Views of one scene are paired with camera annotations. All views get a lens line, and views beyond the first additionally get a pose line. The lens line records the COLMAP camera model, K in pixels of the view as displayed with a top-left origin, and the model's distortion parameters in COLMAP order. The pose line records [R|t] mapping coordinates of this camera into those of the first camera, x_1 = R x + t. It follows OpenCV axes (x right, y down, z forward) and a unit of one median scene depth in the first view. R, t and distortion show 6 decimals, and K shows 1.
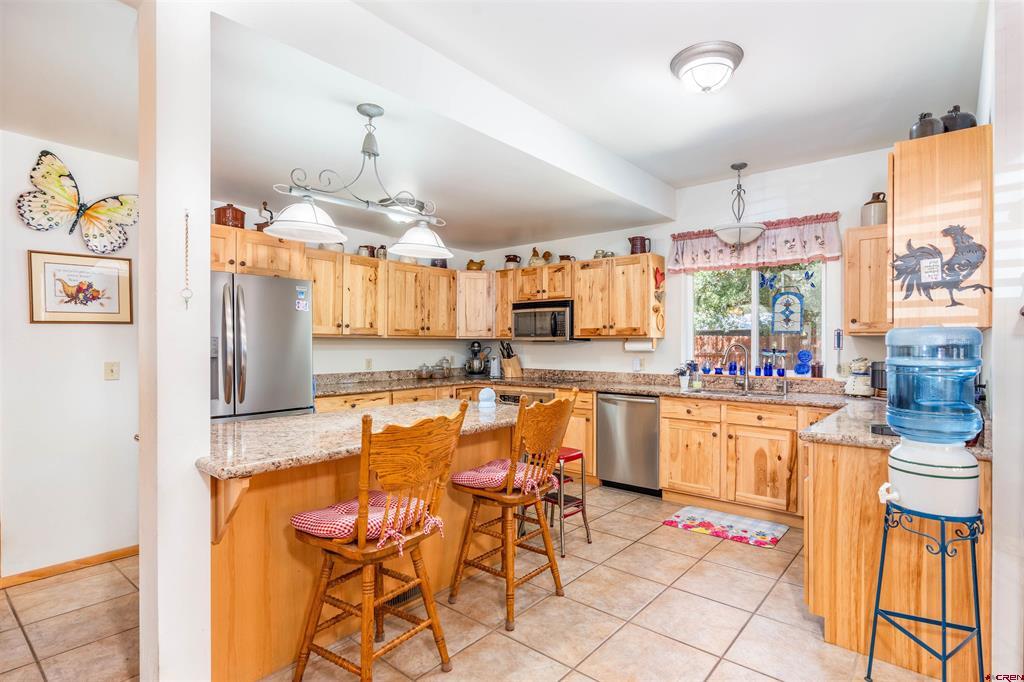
lens RADIAL K [[473.1, 0, 510.3], [0, 473.1, 344.6], [0, 0, 1]] dist [-0.006474, 0.005291]
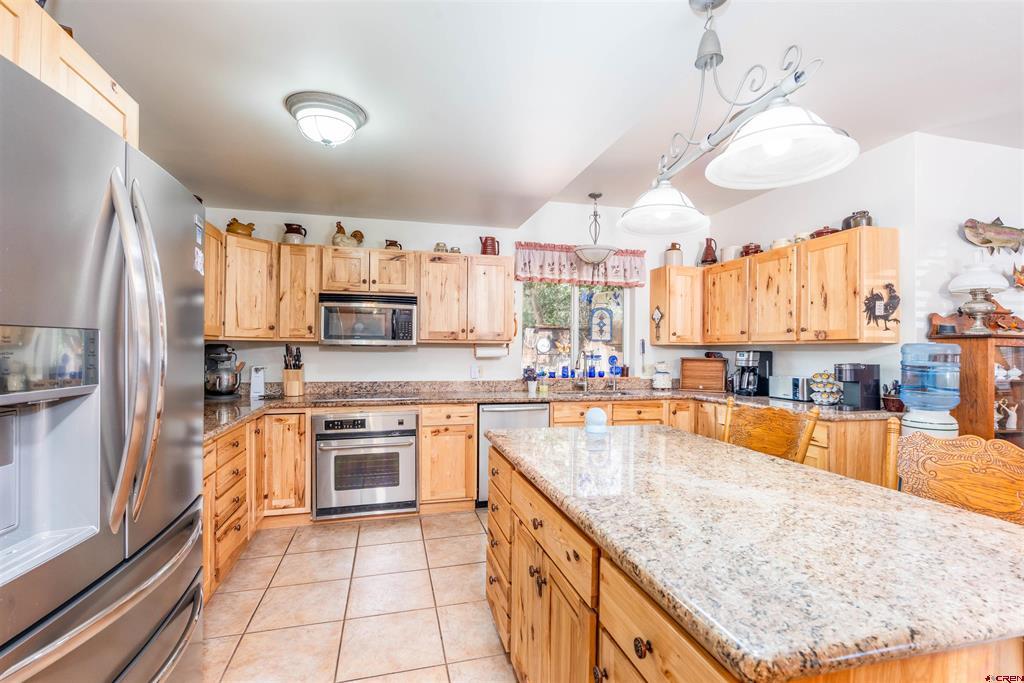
lens RADIAL K [[473.1, 0, 515.4], [0, 473.1, 344.8], [0, 0, 1]] dist [-0.006474, 0.005291]
pose [[0.609671, 0.010711, 0.792582, -0.447596], [-0.004845, 0.999940, -0.009786, -0.002339], [-0.792640, 0.002126, 0.609687, 0.374193]]
